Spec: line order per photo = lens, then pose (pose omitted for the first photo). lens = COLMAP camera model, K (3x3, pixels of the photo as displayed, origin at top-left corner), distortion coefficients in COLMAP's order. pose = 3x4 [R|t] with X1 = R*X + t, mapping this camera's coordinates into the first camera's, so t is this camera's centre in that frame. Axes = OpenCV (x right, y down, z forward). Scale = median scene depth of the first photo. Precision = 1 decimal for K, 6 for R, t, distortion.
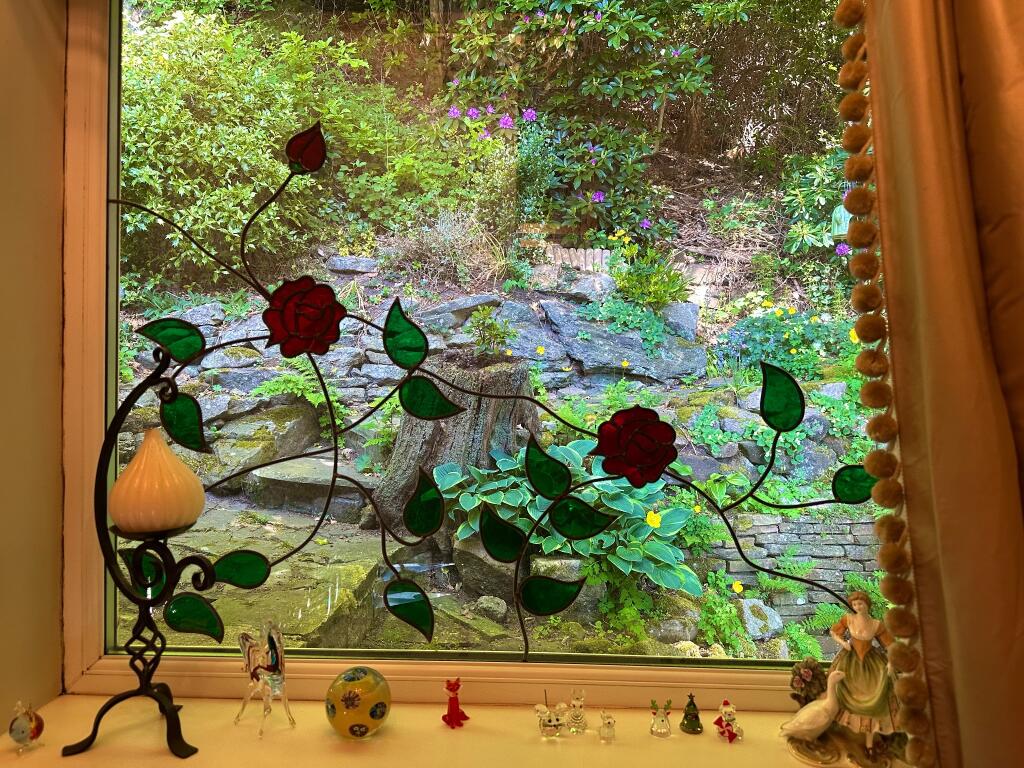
lens RADIAL K [[715.3, 0, 512.7], [0, 715.3, 377.2], [0, 0, 1]] dist [0.151185, -0.200413]
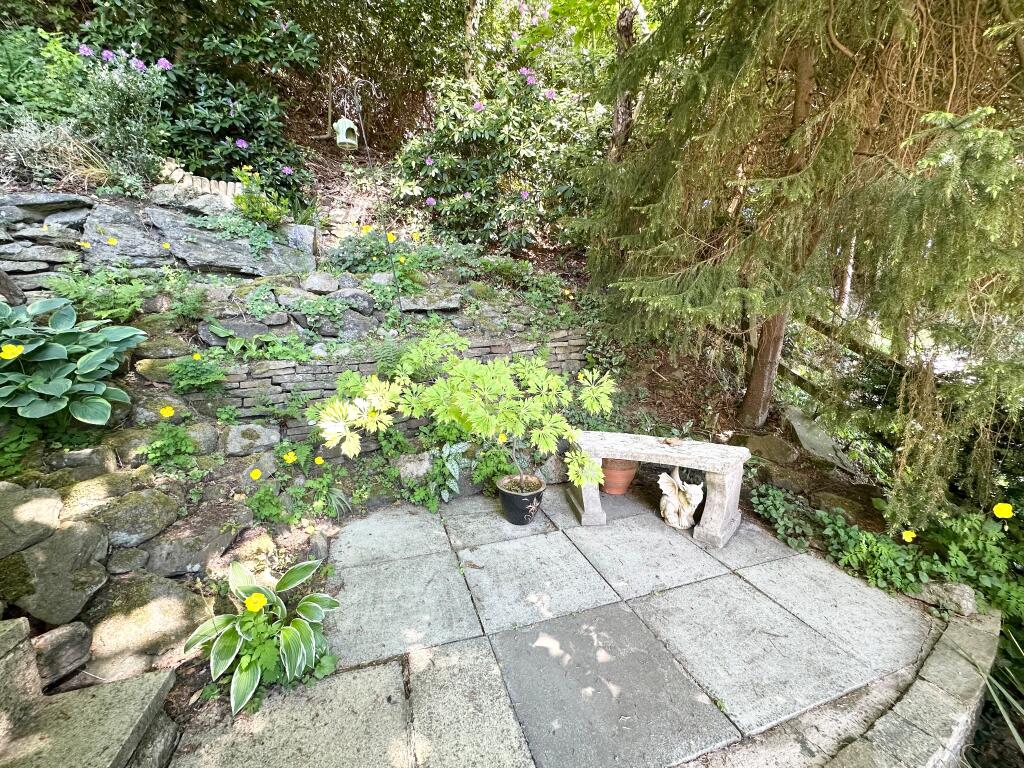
lens RADIAL K [[406.2, 0, 511.9], [0, 406.2, 381.9], [0, 0, 1]] dist [0.001151, 0.000002]
pose [[0.933597, -0.085175, 0.348054, 0.347054], [0.037809, 0.989331, 0.140690, 0.103909], [-0.356324, -0.118189, 0.926857, 0.145067]]
